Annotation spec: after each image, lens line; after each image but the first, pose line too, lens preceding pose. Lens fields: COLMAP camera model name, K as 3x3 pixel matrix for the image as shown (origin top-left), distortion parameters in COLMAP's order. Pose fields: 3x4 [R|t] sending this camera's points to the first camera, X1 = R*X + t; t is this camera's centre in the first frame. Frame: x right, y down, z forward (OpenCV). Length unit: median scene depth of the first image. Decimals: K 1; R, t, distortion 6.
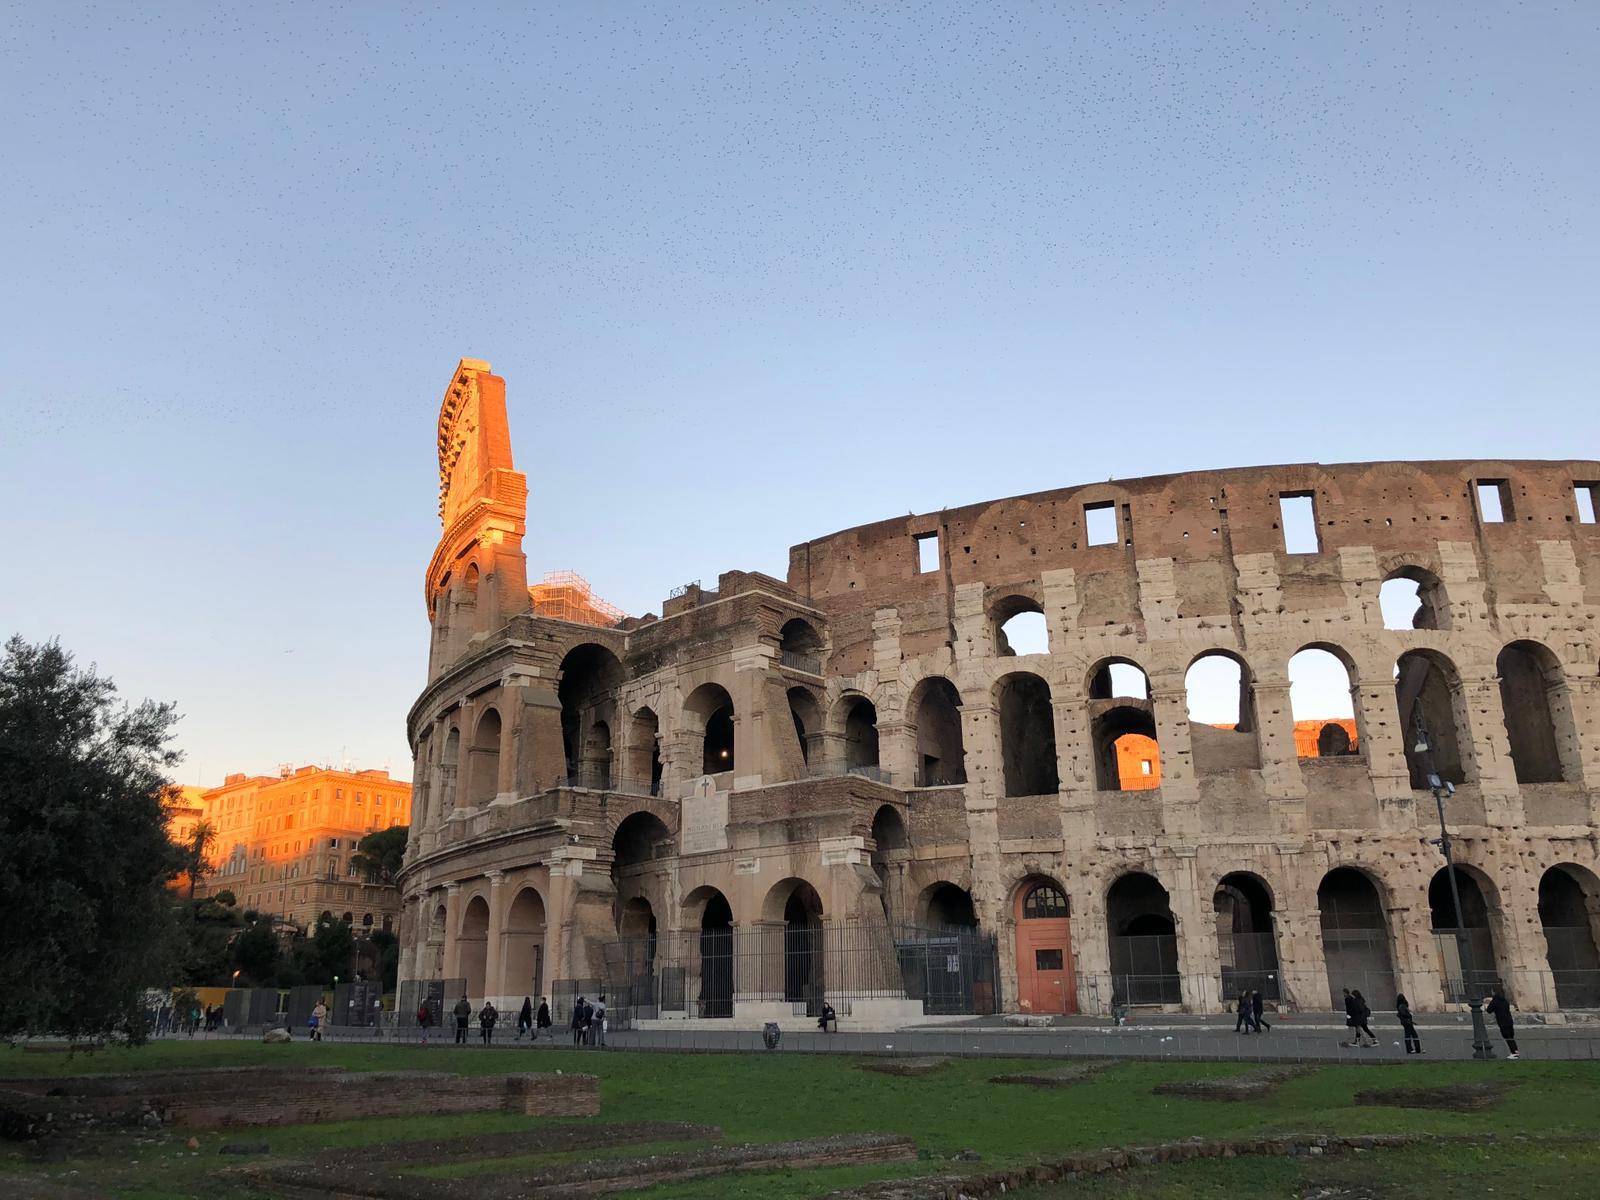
lens RADIAL K [[1210.4, 0, 798.6], [0, 1210.4, 566.6], [0, 0, 1]] dist [0.006820, 0.002820]
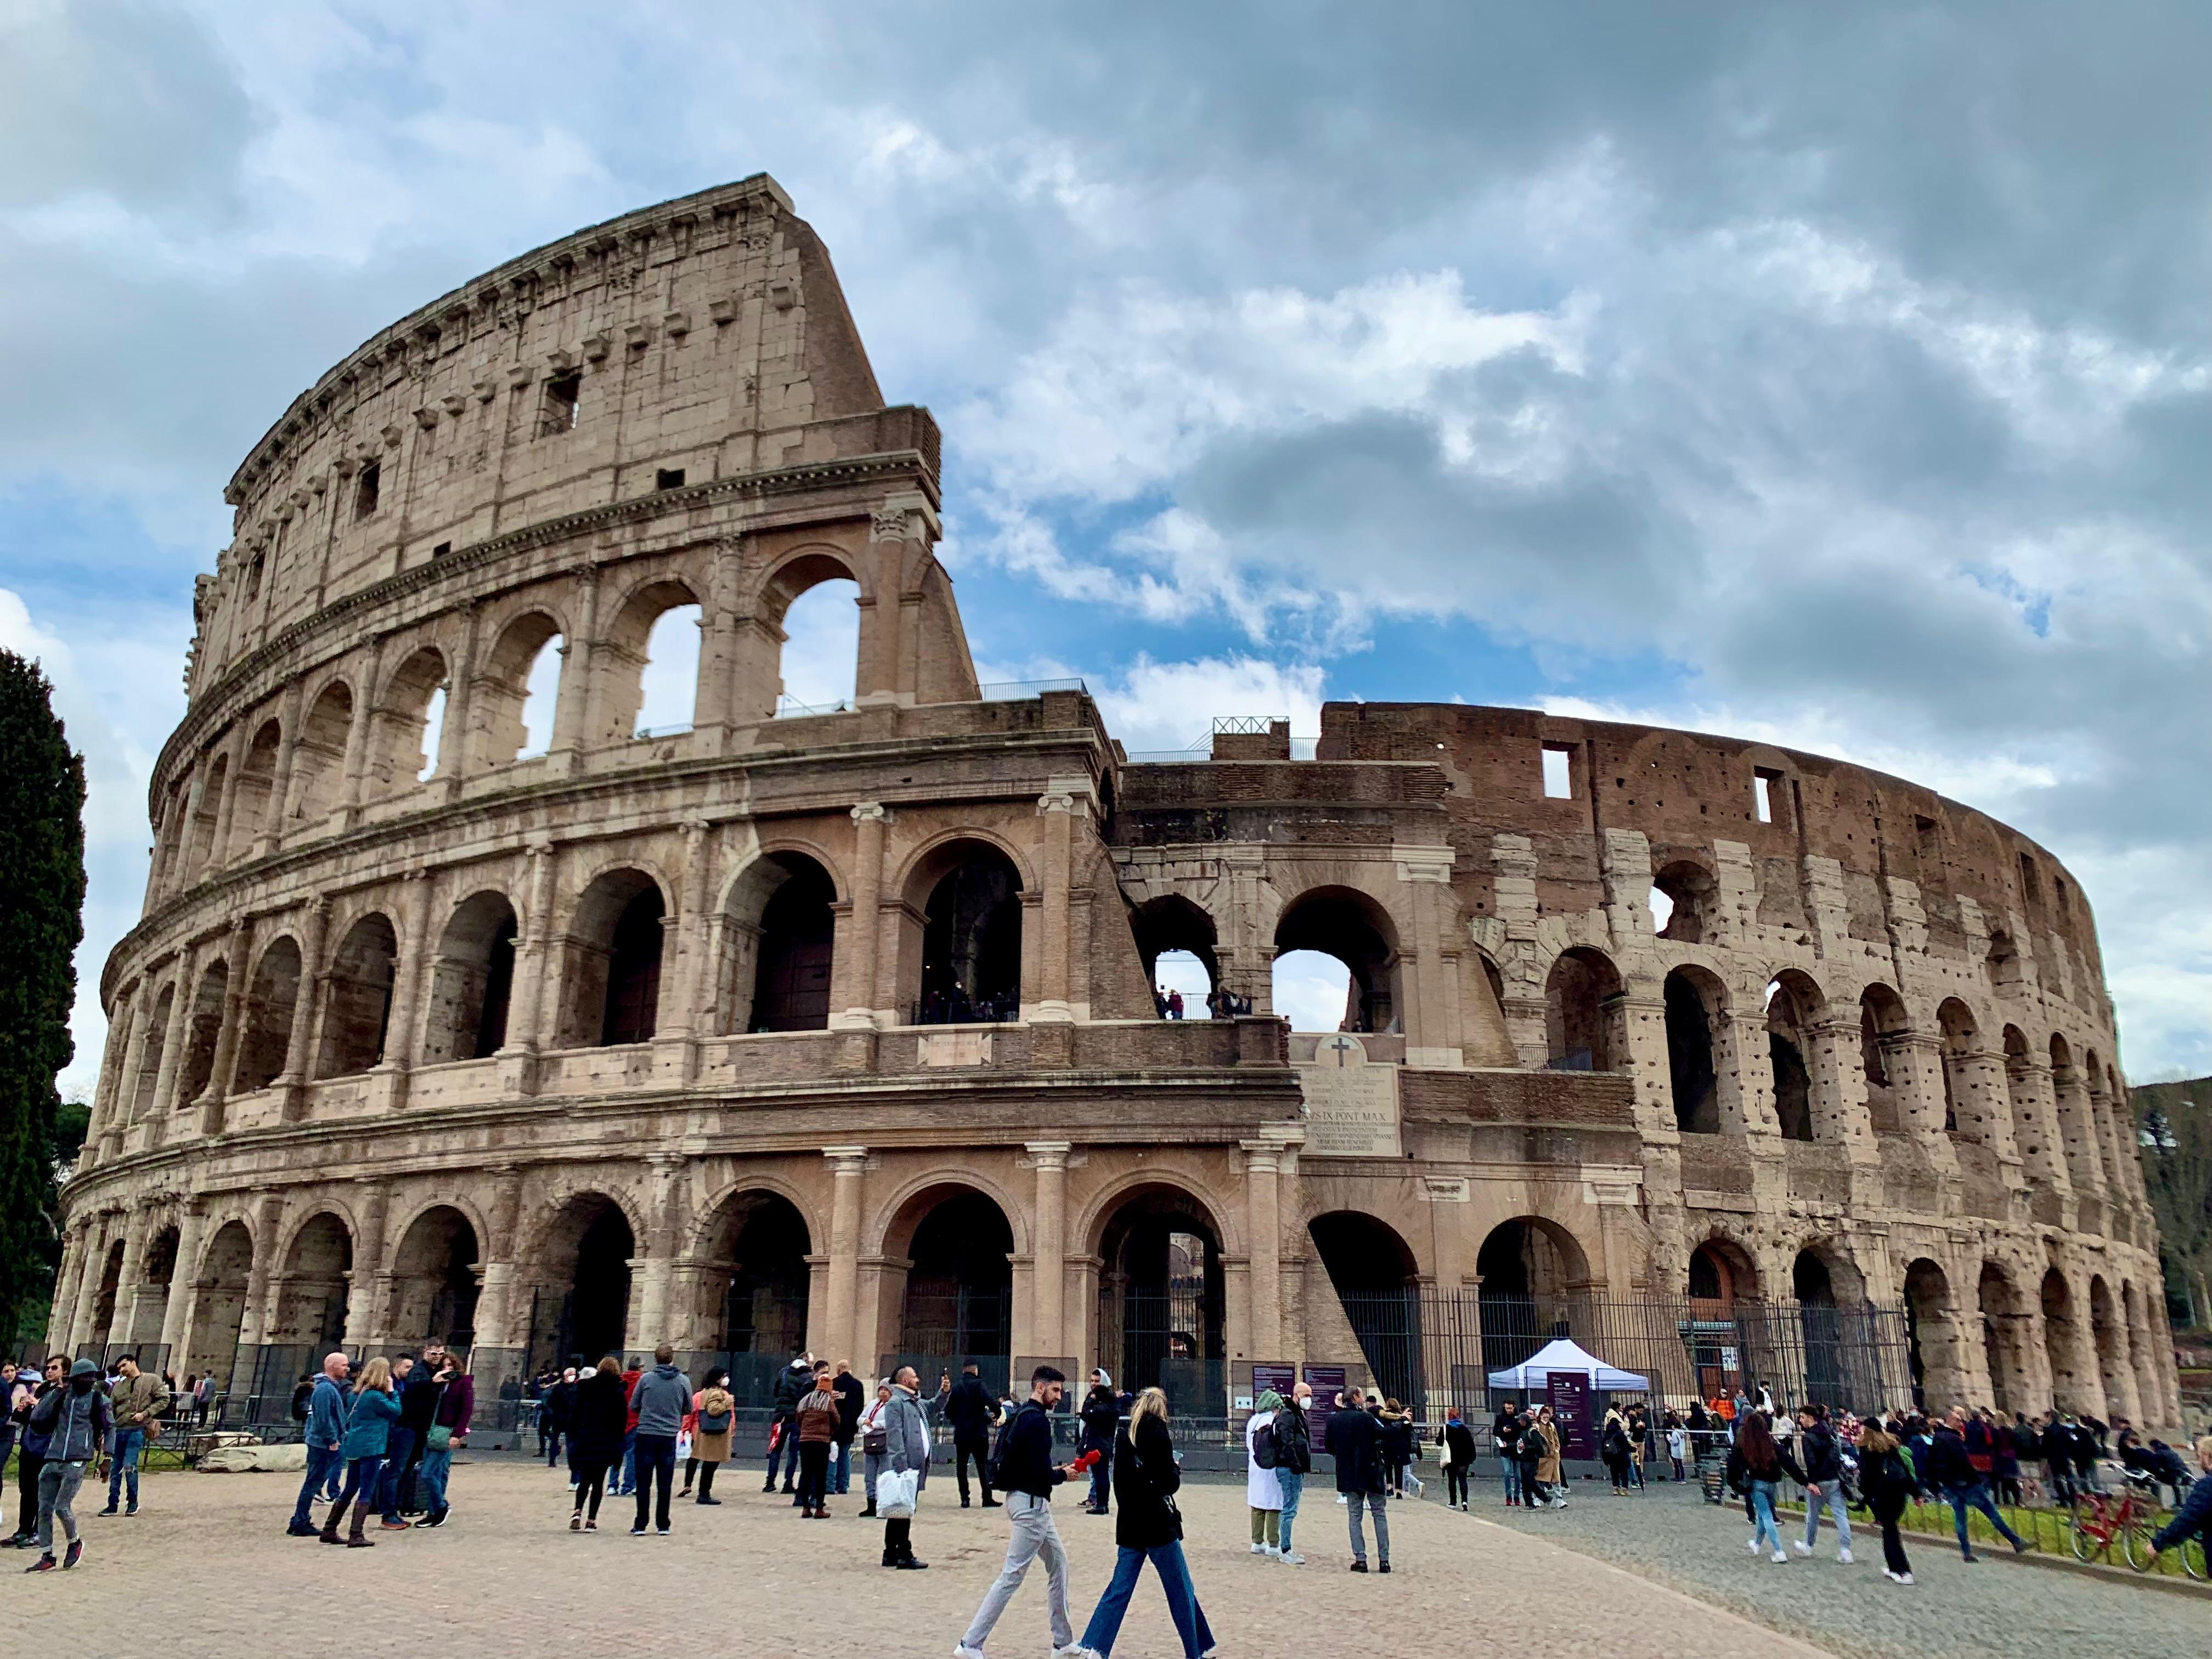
lens RADIAL K [[1673.4, 0, 1104.0], [0, 1673.4, 783.3], [0, 0, 1]] dist [0.006820, 0.002820]
pose [[0.747440, 0.246192, 0.617027, -0.759518], [-0.243820, 0.965641, -0.089934, 0.162616], [-0.617968, -0.083223, 0.781786, 0.438601]]
